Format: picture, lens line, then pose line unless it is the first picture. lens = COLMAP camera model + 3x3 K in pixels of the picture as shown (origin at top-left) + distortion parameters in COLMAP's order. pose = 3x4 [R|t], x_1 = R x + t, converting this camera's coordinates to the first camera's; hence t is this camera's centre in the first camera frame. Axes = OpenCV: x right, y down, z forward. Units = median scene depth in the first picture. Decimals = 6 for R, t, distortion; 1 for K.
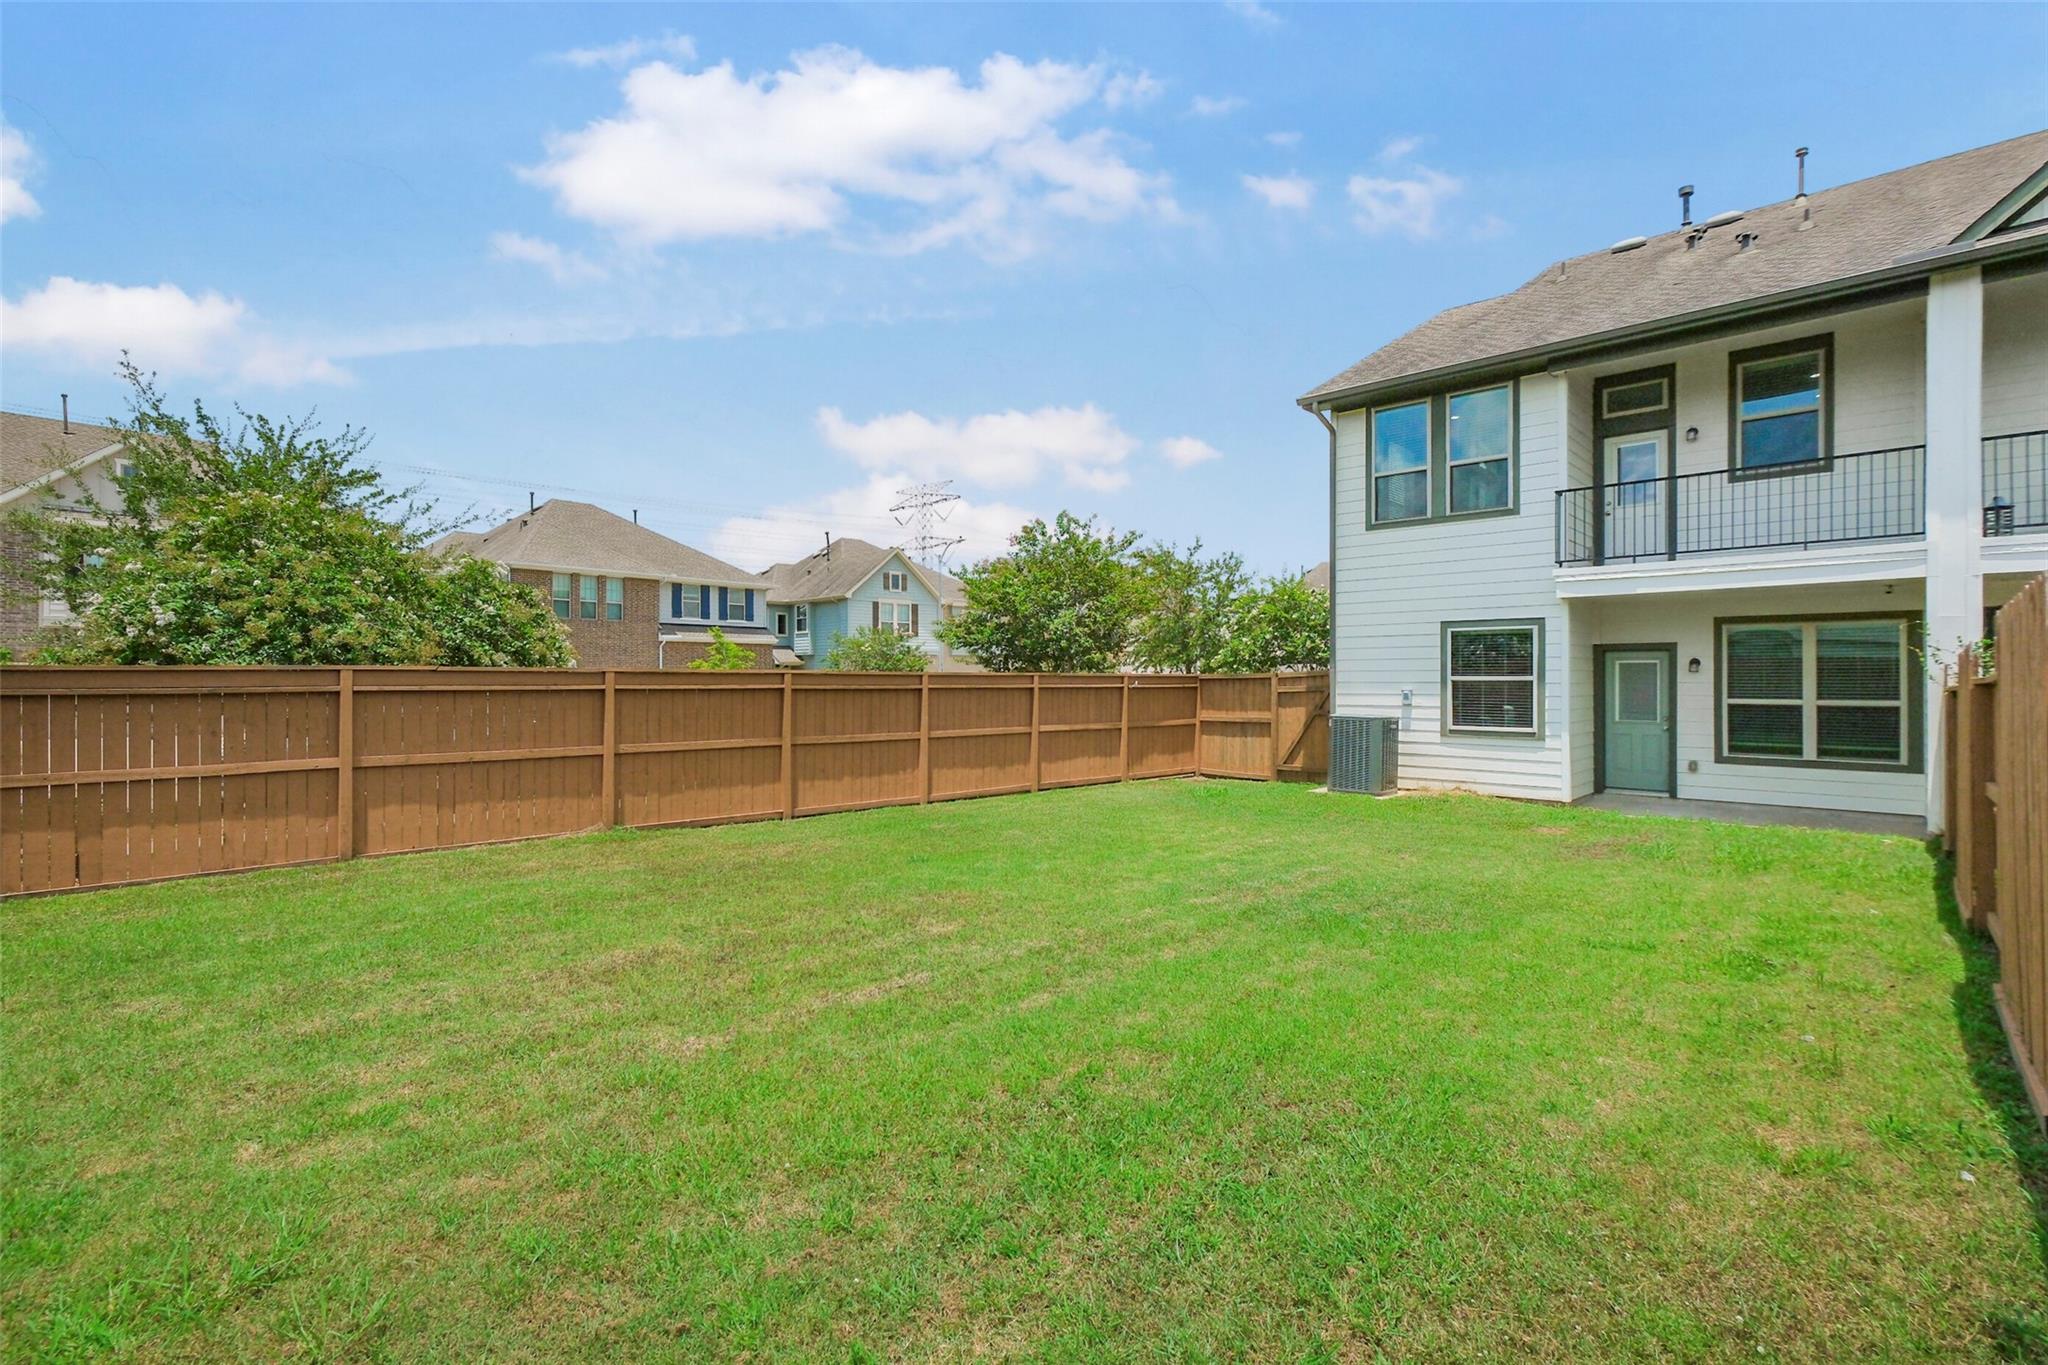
lens RADIAL K [[925.0, 0, 1019.0], [0, 925.0, 682.1], [0, 0, 1]] dist [0.002959, 0.001190]
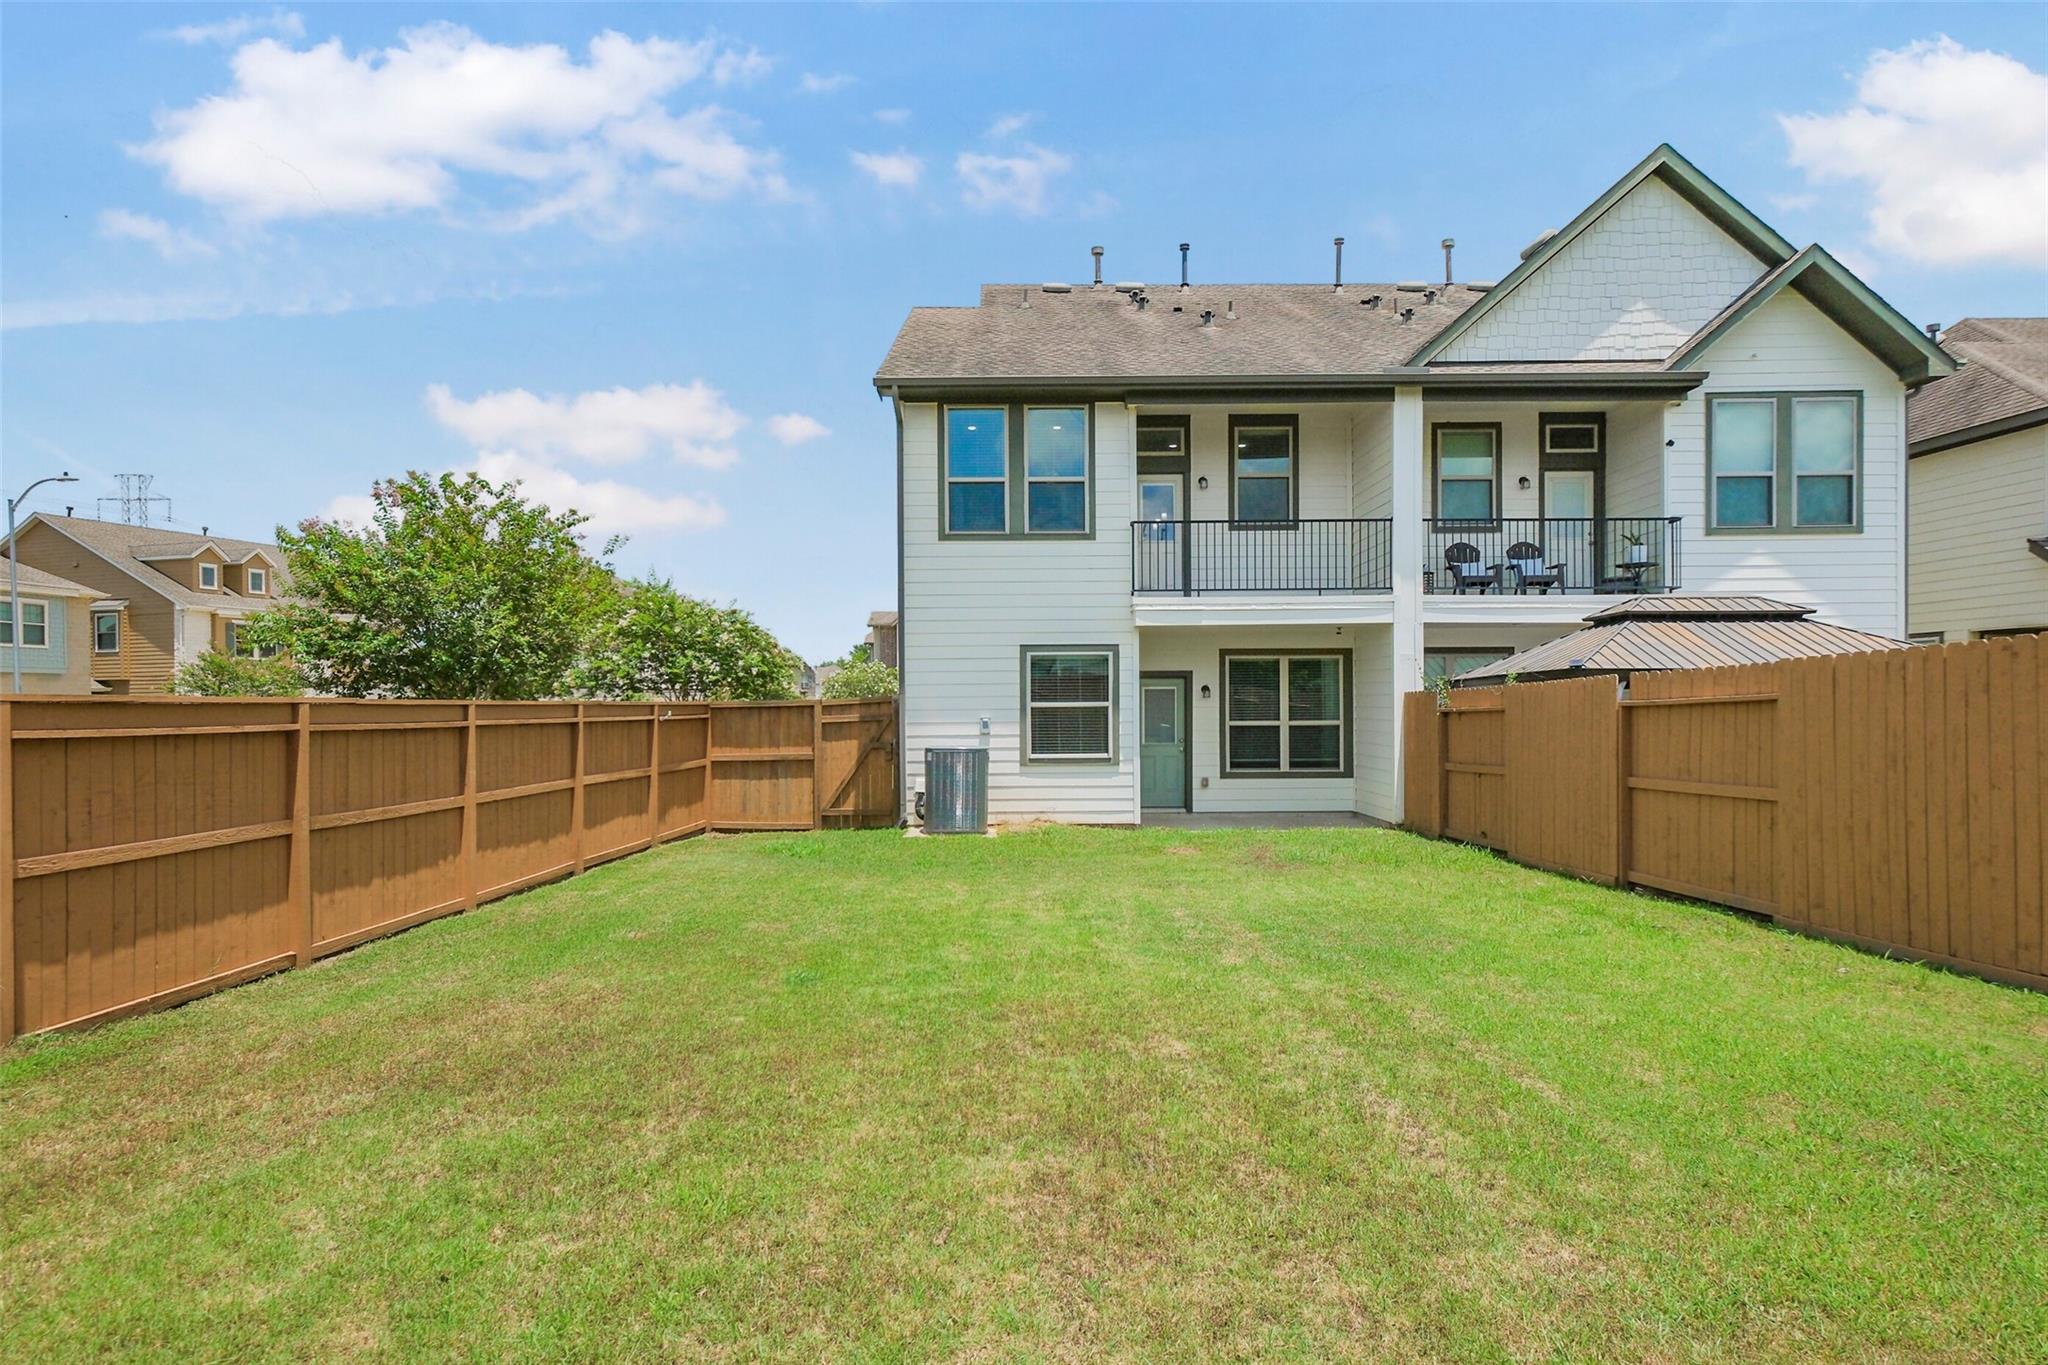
lens RADIAL K [[1098.9, 0, 1001.0], [0, 1098.9, 726.2], [0, 0, 1]] dist [0.004773, 0.001353]
pose [[0.727082, -0.019575, 0.686271, -0.351838], [0.009792, 0.999787, 0.018143, -0.003153], [-0.686480, -0.006471, 0.727120, 0.207566]]
